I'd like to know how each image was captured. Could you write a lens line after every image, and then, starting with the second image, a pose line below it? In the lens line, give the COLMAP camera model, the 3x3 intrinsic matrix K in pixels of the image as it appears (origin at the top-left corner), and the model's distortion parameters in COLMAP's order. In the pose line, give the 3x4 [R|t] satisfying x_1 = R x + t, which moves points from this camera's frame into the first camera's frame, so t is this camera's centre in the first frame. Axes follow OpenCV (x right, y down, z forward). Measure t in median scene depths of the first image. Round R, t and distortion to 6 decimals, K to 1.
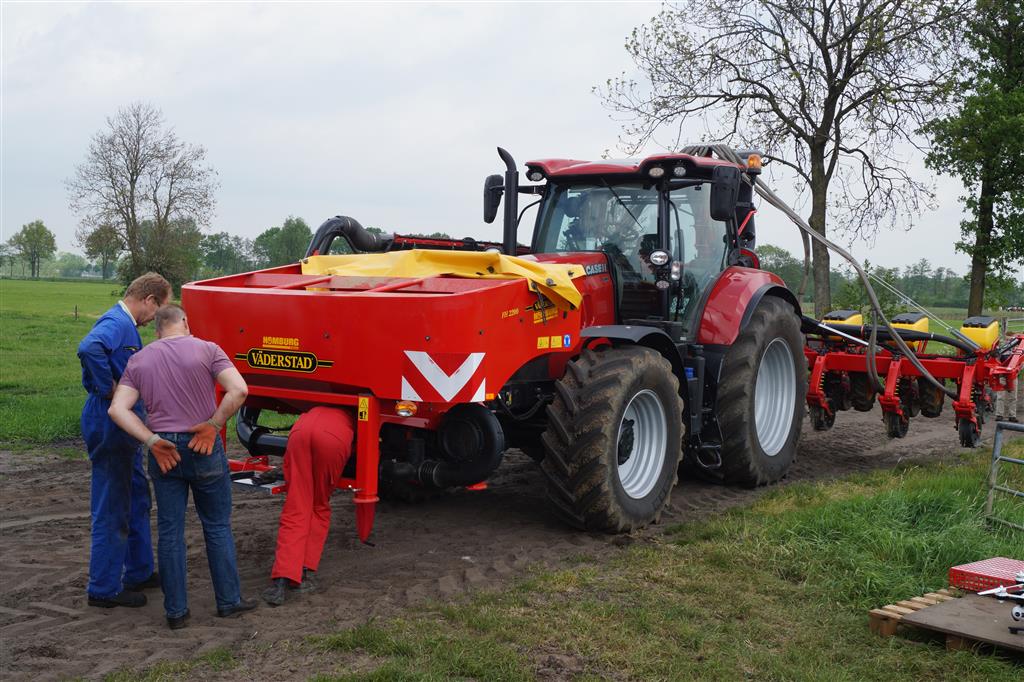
lens RADIAL K [[1153.7, 0, 512.0], [0, 1153.7, 341.0], [0, 0, 1]] dist [0.003743, 0.005342]
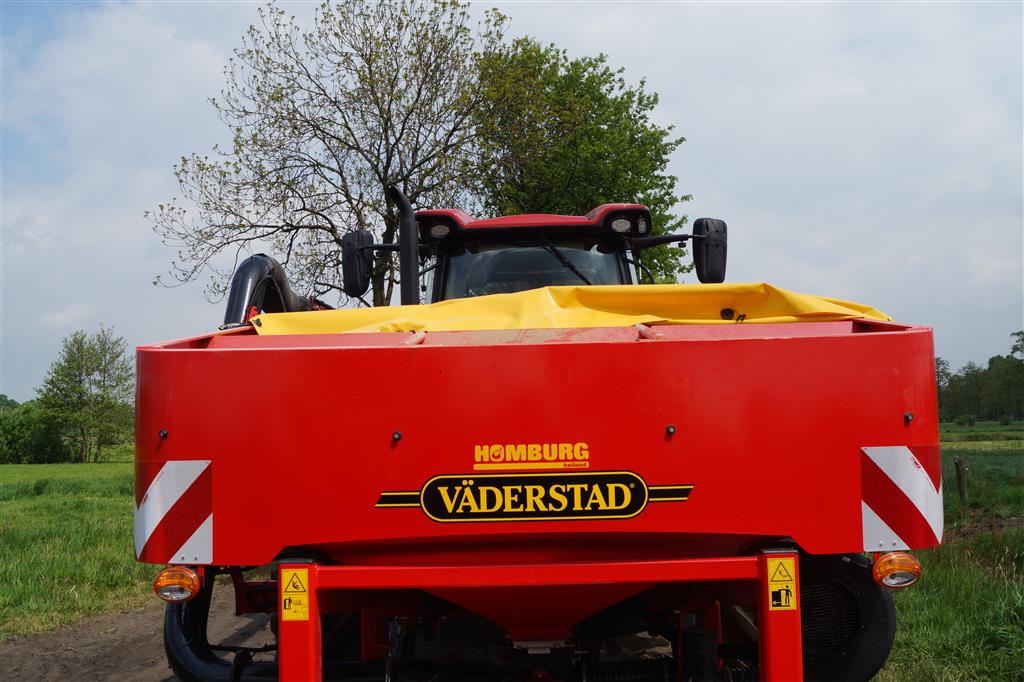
lens RADIAL K [[964.8, 0, 512.0], [0, 964.8, 341.0], [0, 0, 1]] dist [-0.006806, -0.289874]
pose [[0.847787, -0.005058, 0.530313, -0.389920], [0.073921, 0.991320, -0.108720, -0.002421], [-0.525160, 0.131372, 0.840802, 0.680219]]
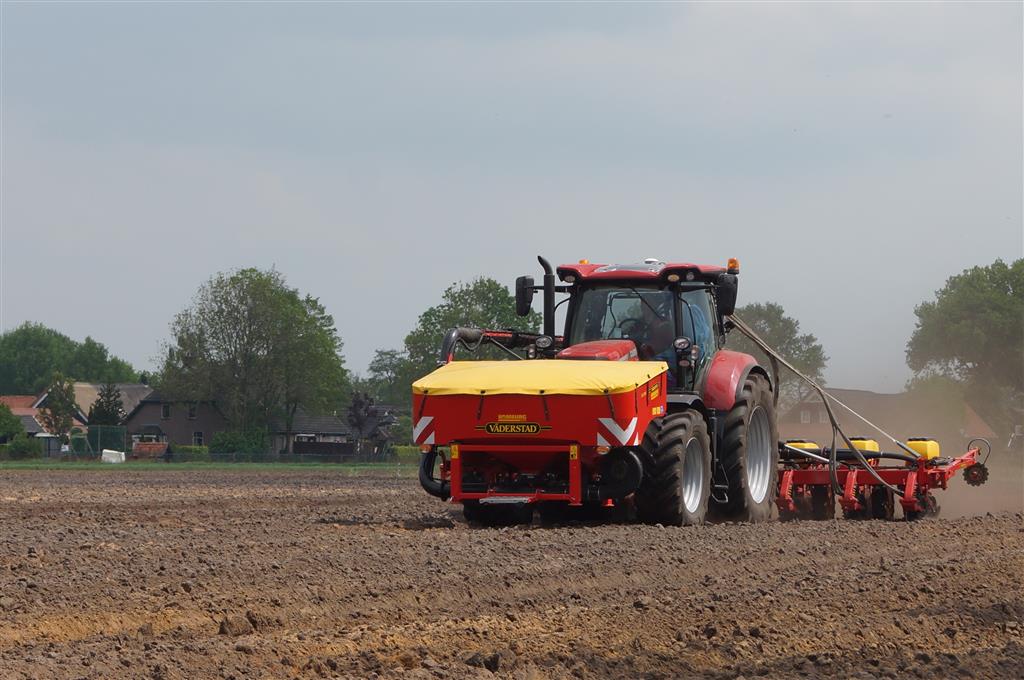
lens RADIAL K [[3535.6, 0, 512.0], [0, 3535.6, 340.0], [0, 0, 1]] dist [0.101166, -0.034314]
pose [[0.967602, -0.045607, 0.248328, -1.440673], [0.051080, 0.998572, -0.015636, -0.030443], [-0.247260, 0.027814, 0.968550, -3.895304]]
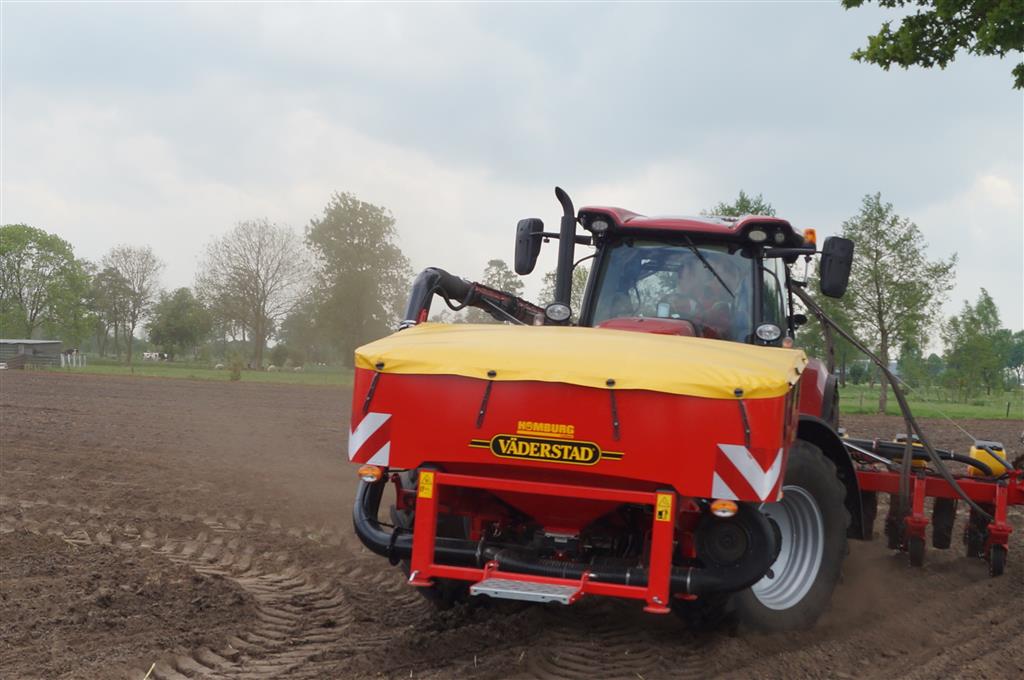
lens RADIAL K [[1606.5, 0, 567.2], [0, 1606.5, 341.3], [0, 0, 1]] dist [-0.015796, -0.012002]
pose [[0.934814, 0.043933, 0.352410, -0.598007], [-0.031482, 0.998664, -0.040987, -0.015100], [-0.353740, 0.027221, 0.934948, -0.124327]]
